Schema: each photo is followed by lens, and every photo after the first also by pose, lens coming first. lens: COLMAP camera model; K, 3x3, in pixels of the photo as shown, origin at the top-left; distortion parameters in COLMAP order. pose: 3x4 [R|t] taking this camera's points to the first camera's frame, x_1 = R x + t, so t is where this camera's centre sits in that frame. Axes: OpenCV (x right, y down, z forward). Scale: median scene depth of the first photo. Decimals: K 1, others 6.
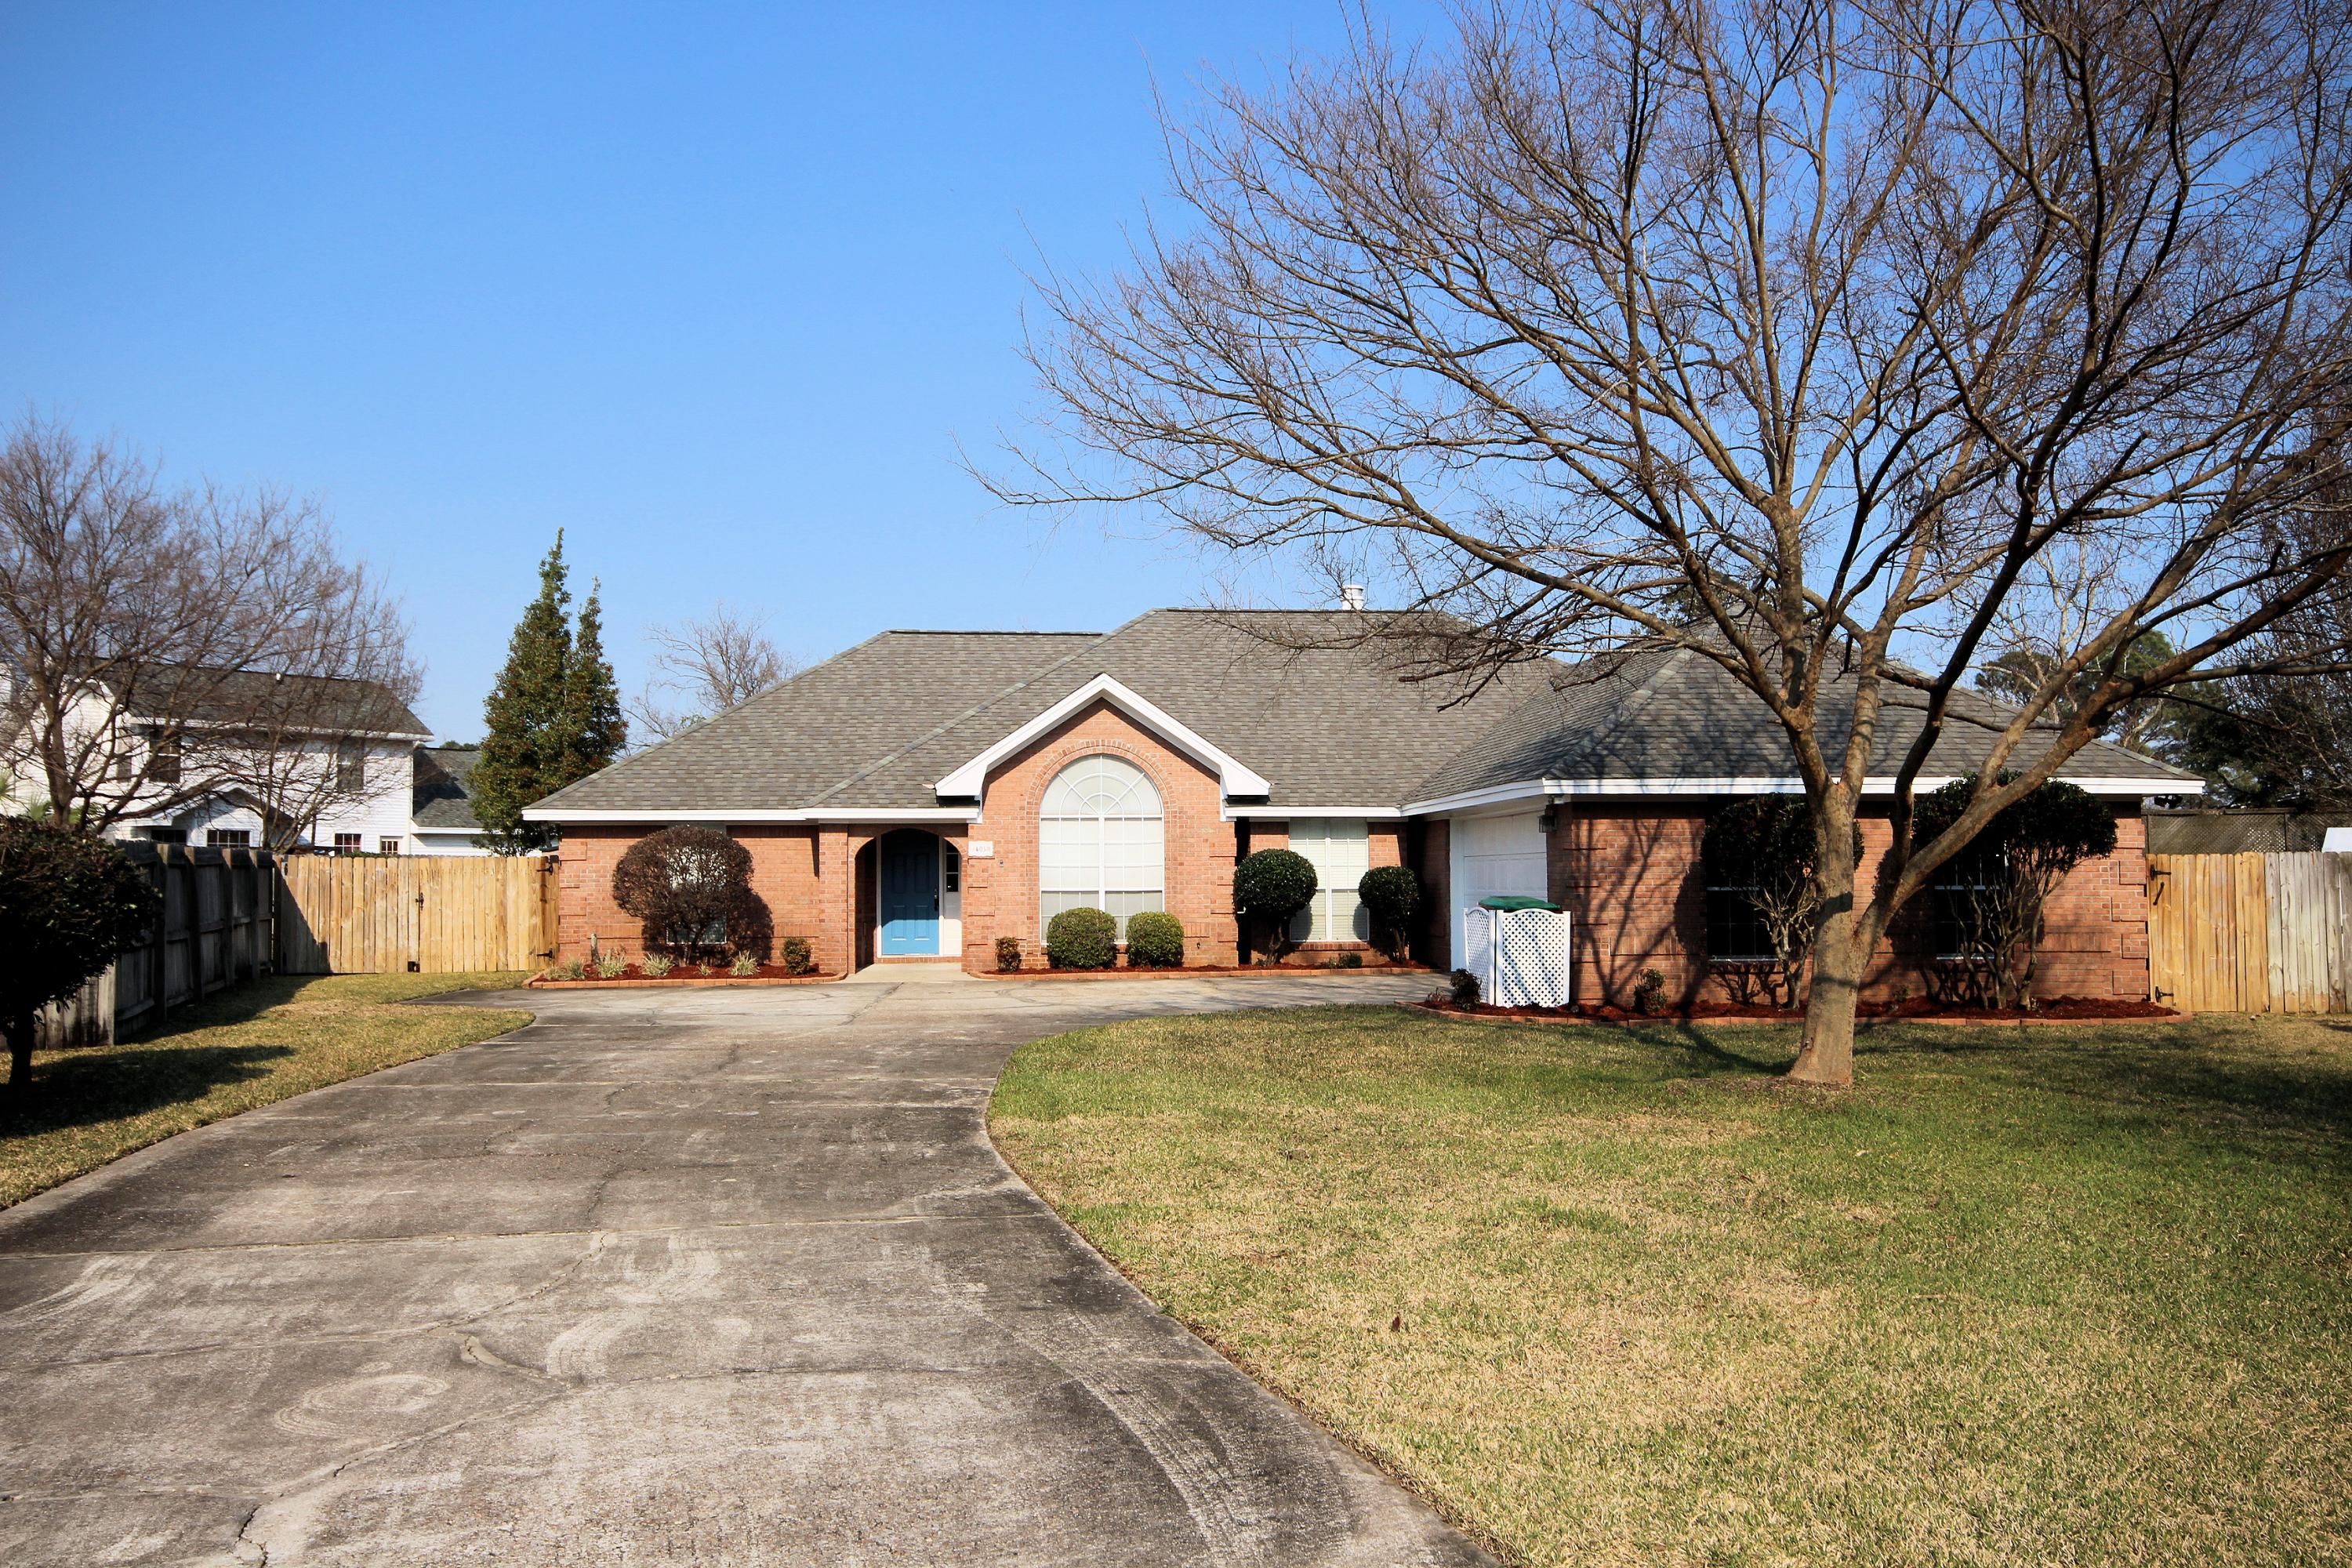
lens RADIAL K [[1863.3, 0, 1169.5], [0, 1863.3, 799.6], [0, 0, 1]] dist [0.018115, 0.021484]
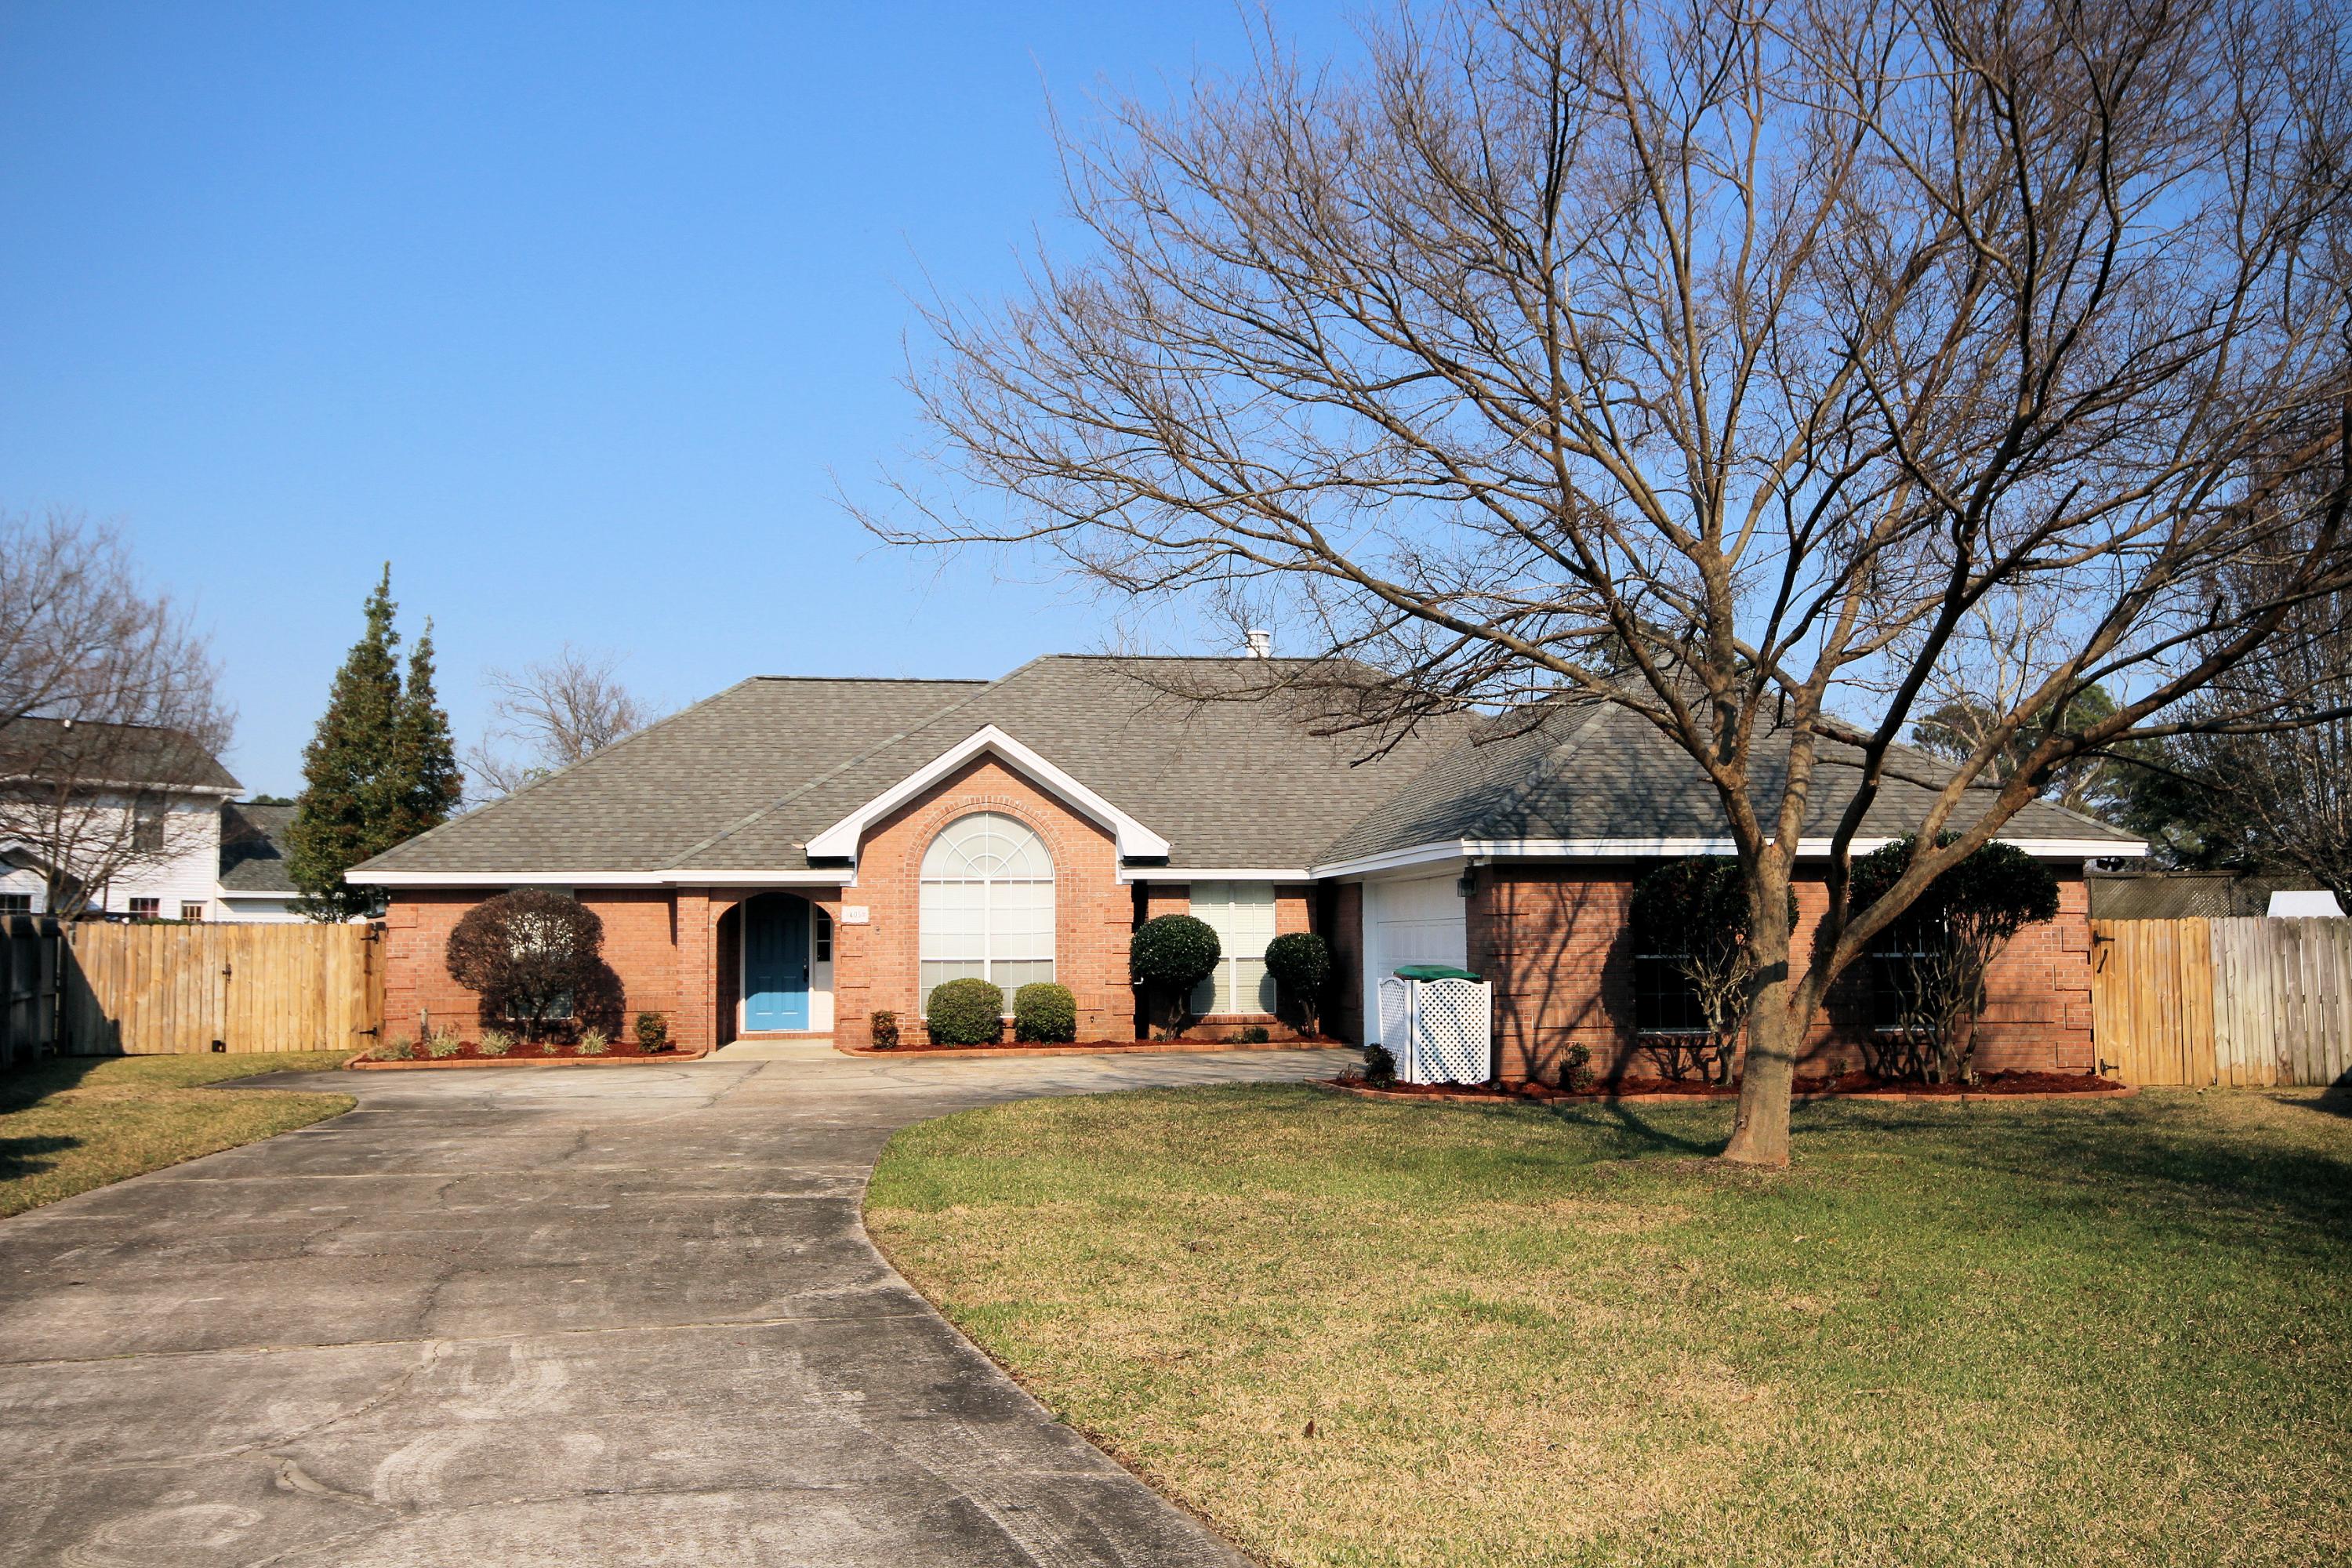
lens RADIAL K [[2018.0, 0, 1166.9], [0, 2018.0, 799.6], [0, 0, 1]] dist [0.019102, 0.022603]
pose [[0.998567, 0.002159, 0.053474, -0.001655], [-0.000568, 0.999557, -0.029758, -0.000858], [-0.053515, 0.029685, 0.998126, -0.003741]]
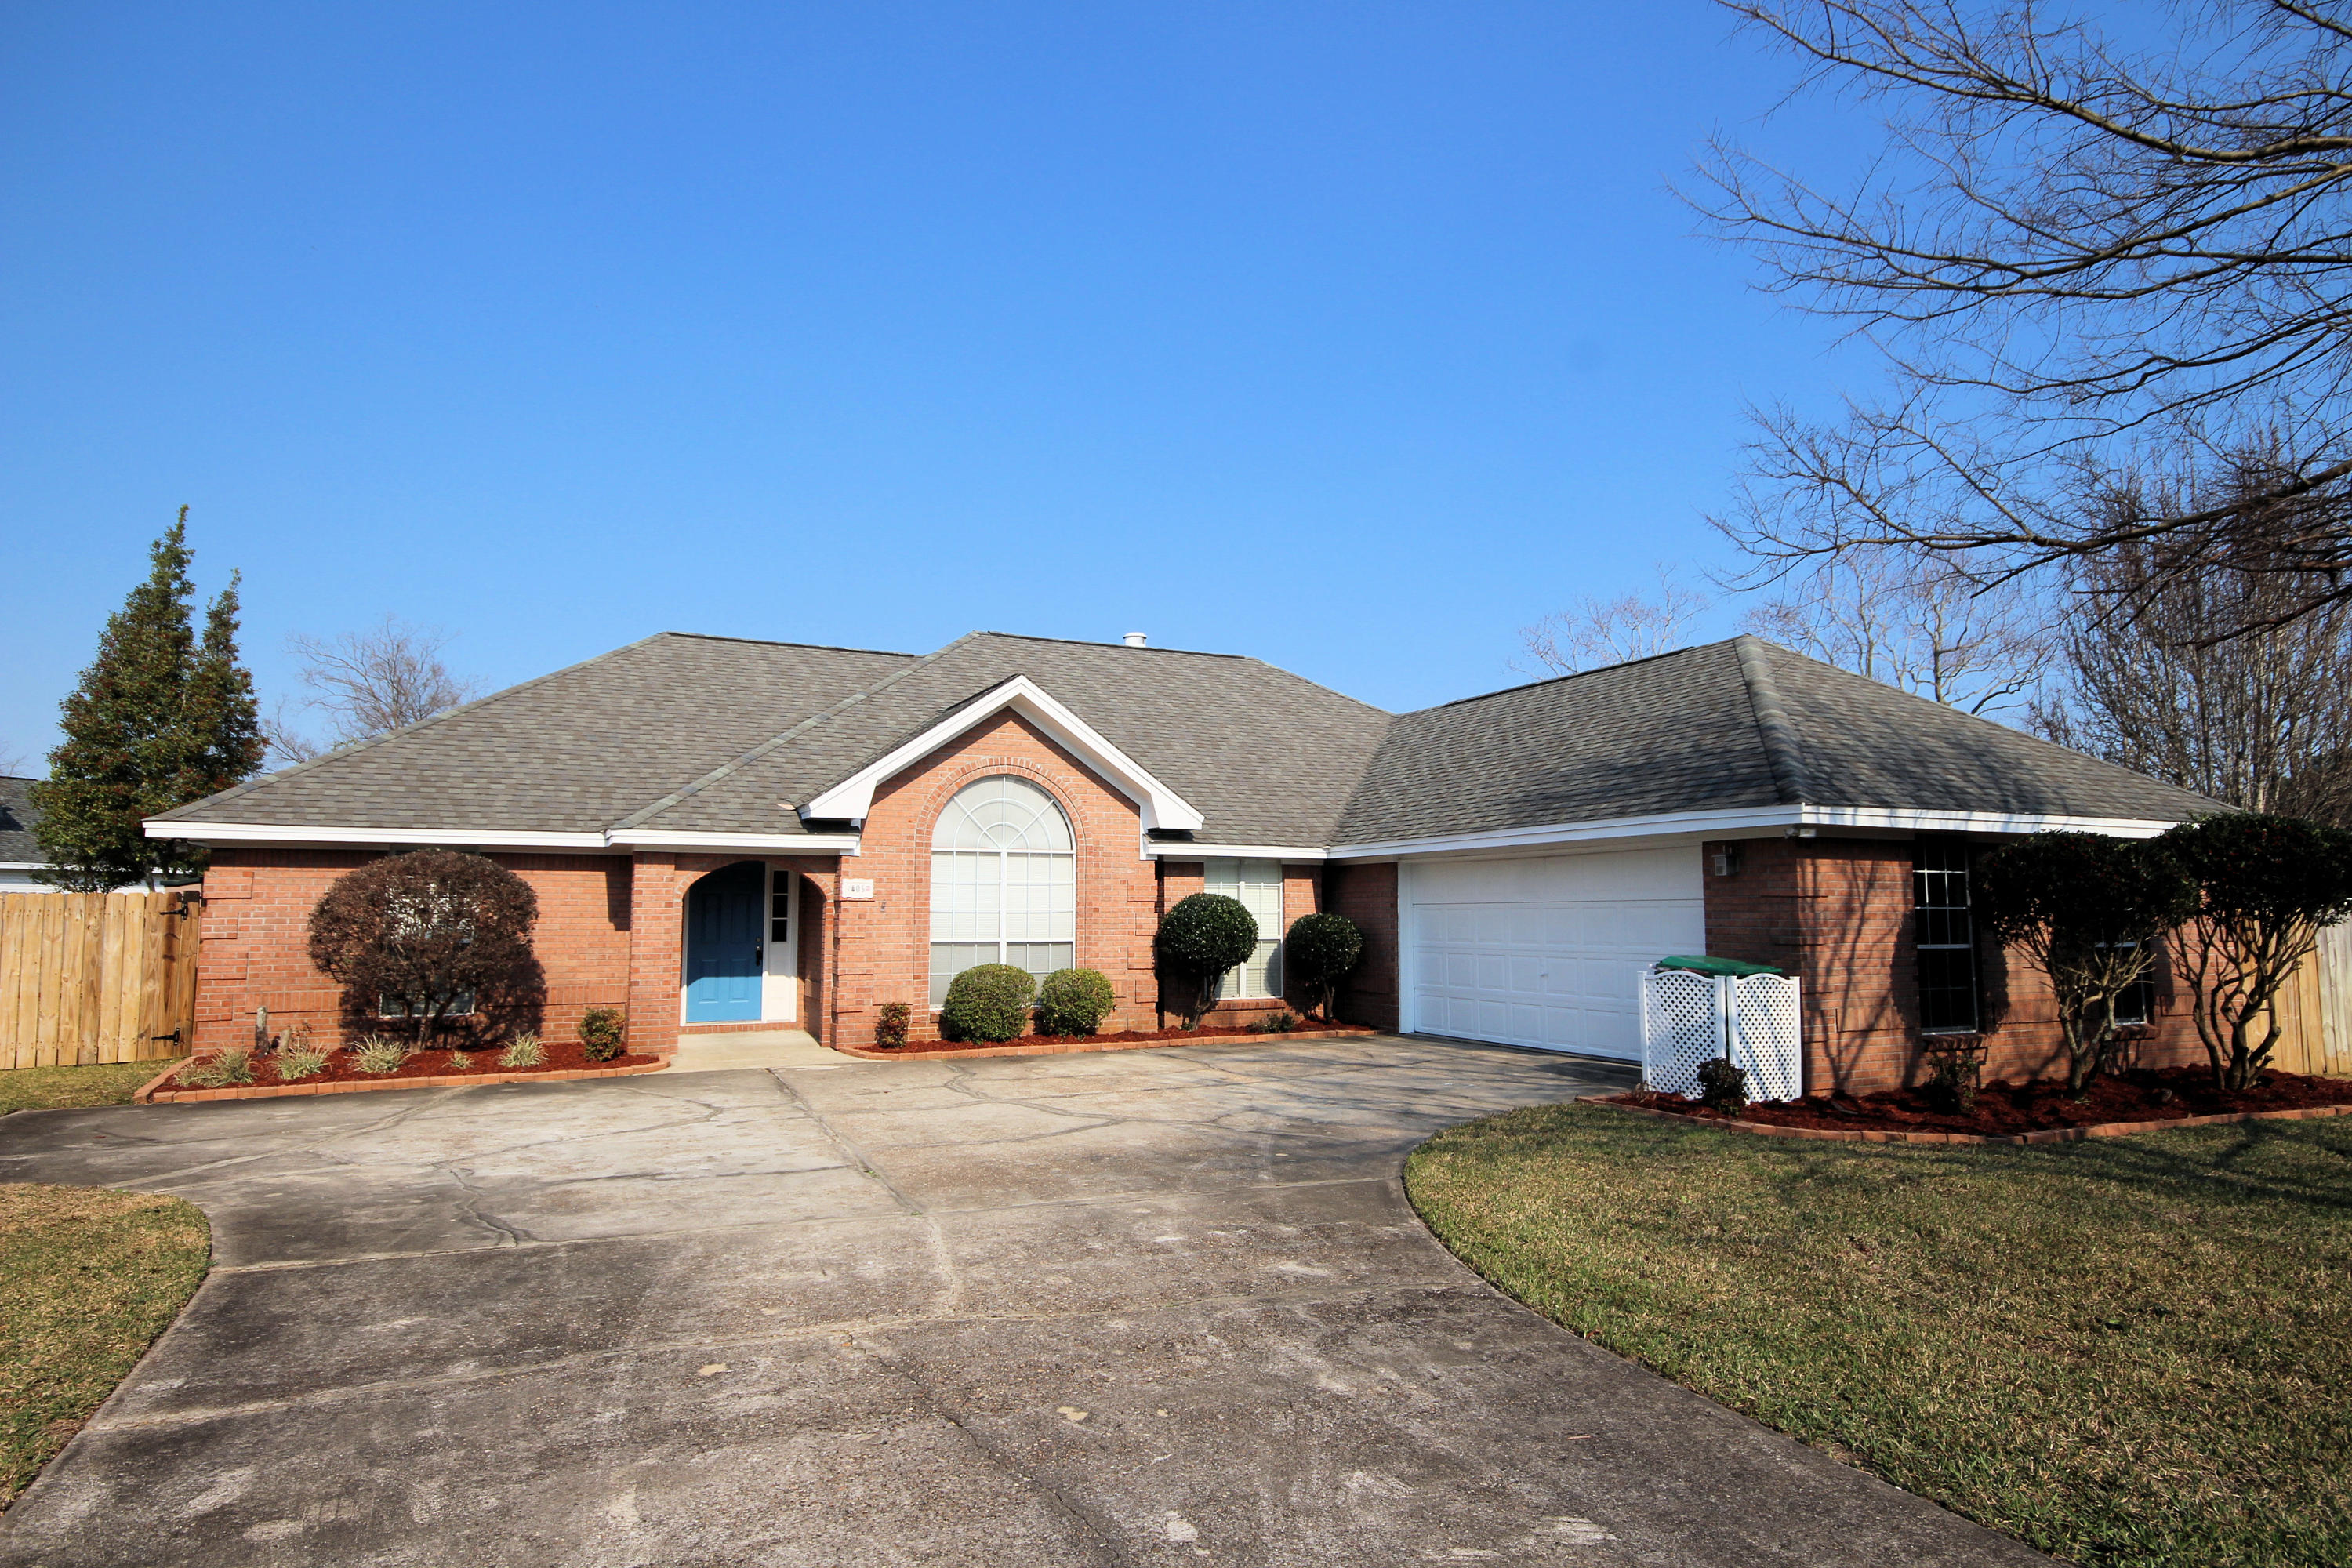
lens RADIAL K [[1314.8, 0, 1170.2], [0, 1314.8, 789.8], [0, 0, 1]] dist [0.017532, 0.001799]
pose [[0.936739, 0.039027, 0.347847, -0.226171], [-0.019609, 0.998055, -0.059173, 0.019969], [-0.349479, 0.048609, 0.935682, 0.572272]]
